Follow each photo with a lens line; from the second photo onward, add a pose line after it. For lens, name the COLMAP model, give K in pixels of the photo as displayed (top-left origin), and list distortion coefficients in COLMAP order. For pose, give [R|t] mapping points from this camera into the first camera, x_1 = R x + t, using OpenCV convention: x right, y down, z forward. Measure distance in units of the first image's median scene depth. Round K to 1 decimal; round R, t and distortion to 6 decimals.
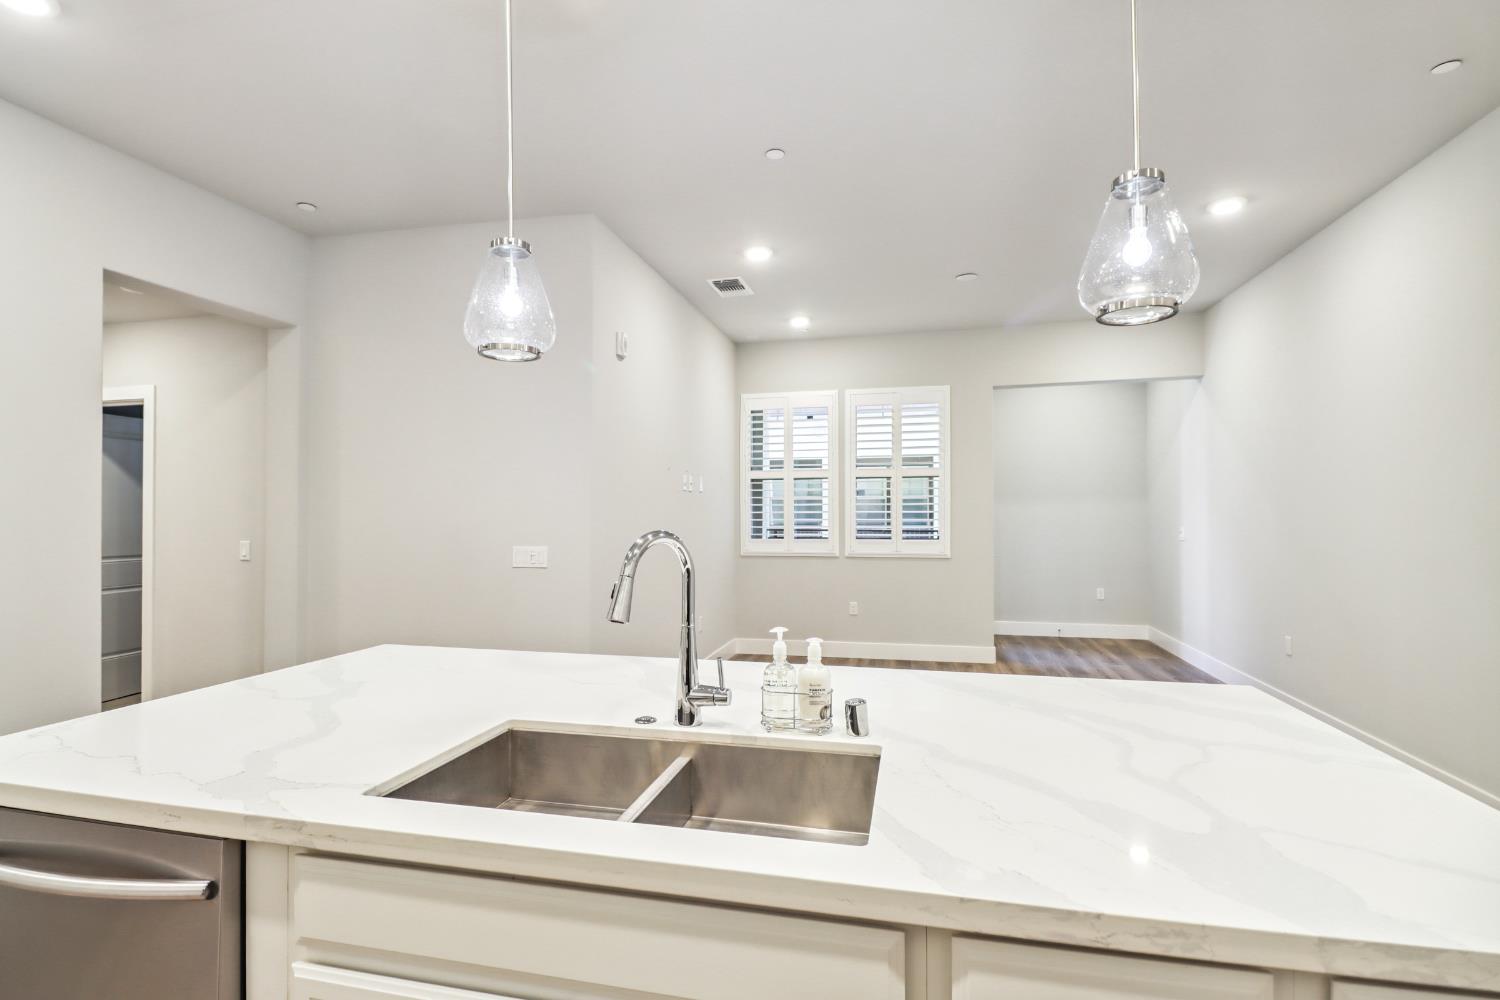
lens RADIAL K [[706.9, 0, 752.3], [0, 706.9, 509.6], [0, 0, 1]] dist [0.006420, -0.006873]
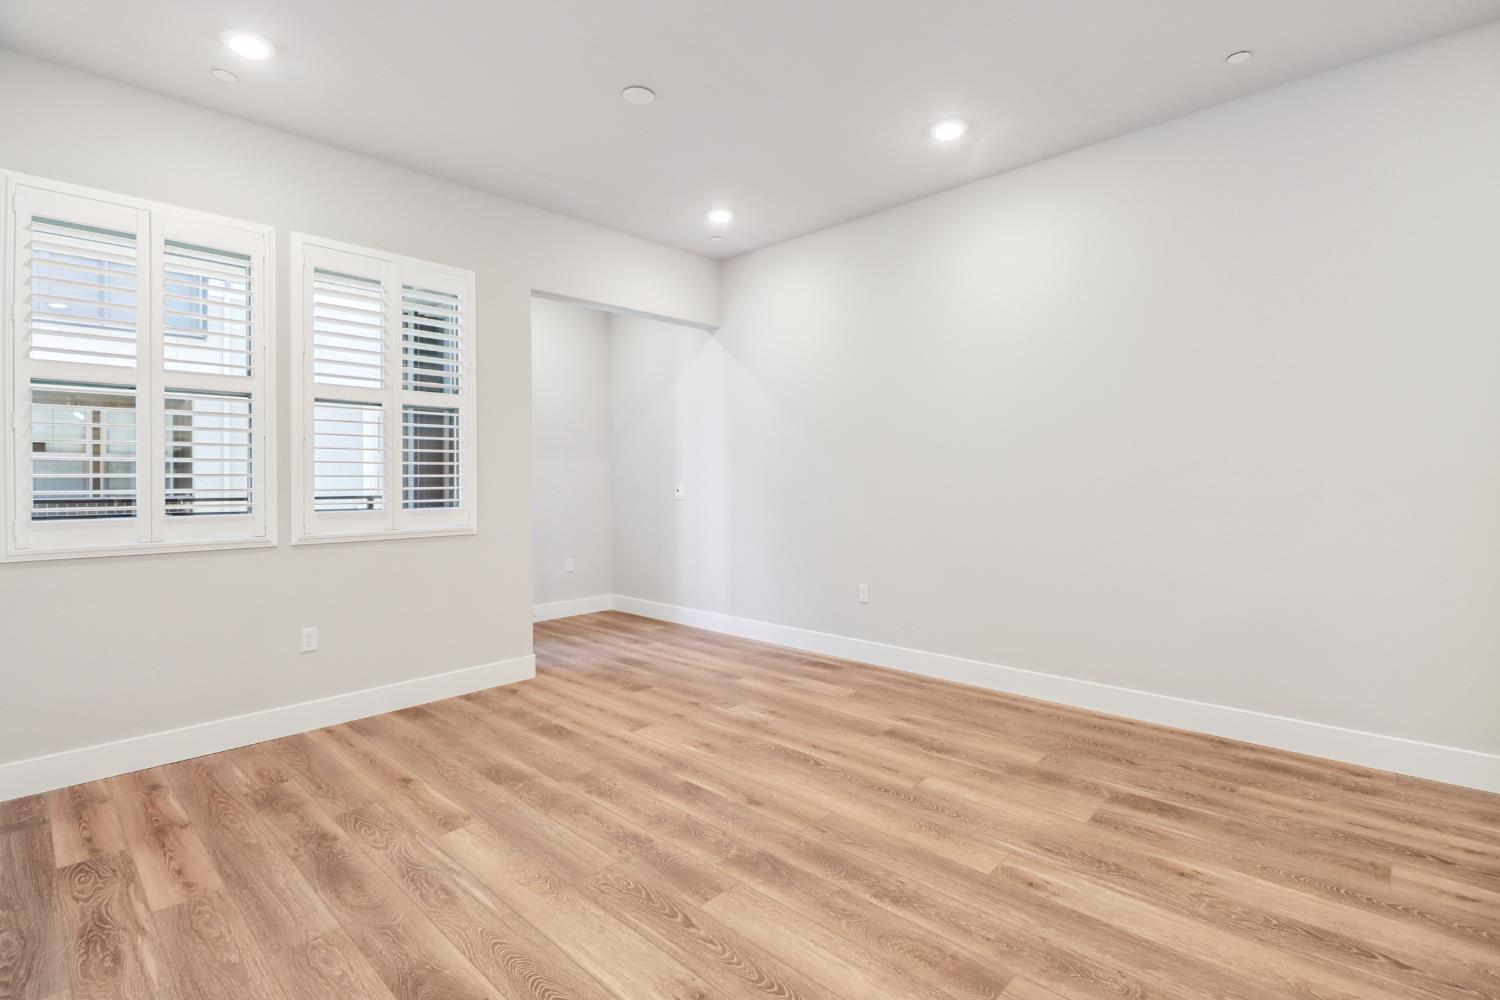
lens RADIAL K [[706.9, 0, 750.0], [0, 706.9, 477.8], [0, 0, 1]] dist [0.006420, -0.006873]
pose [[0.482492, 0.001832, 0.875899, -0.166948], [-0.003453, 0.999994, -0.000189, 0.014505], [-0.875894, -0.002934, 0.482495, 0.441666]]
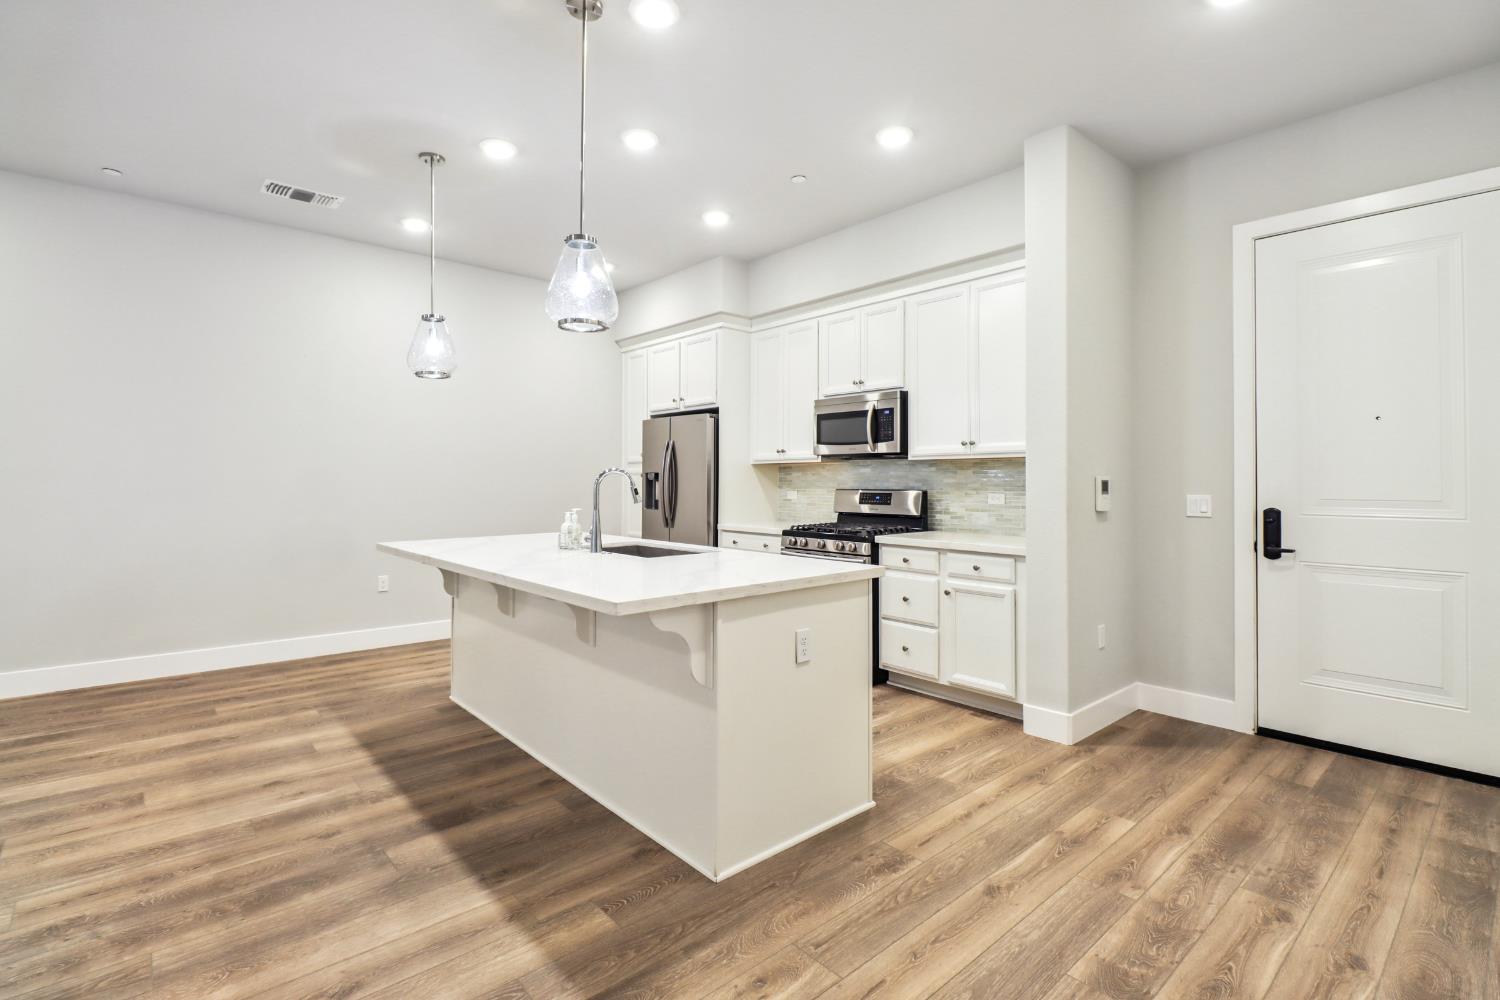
lens RADIAL K [[706.9, 0, 734.8], [0, 706.9, 487.0], [0, 0, 1]] dist [0.006420, -0.006873]
pose [[-0.813650, -0.003919, 0.581342, -0.400958], [-0.002595, 0.999992, 0.003109, 0.017384], [-0.581349, 0.001021, -0.813654, 0.558254]]
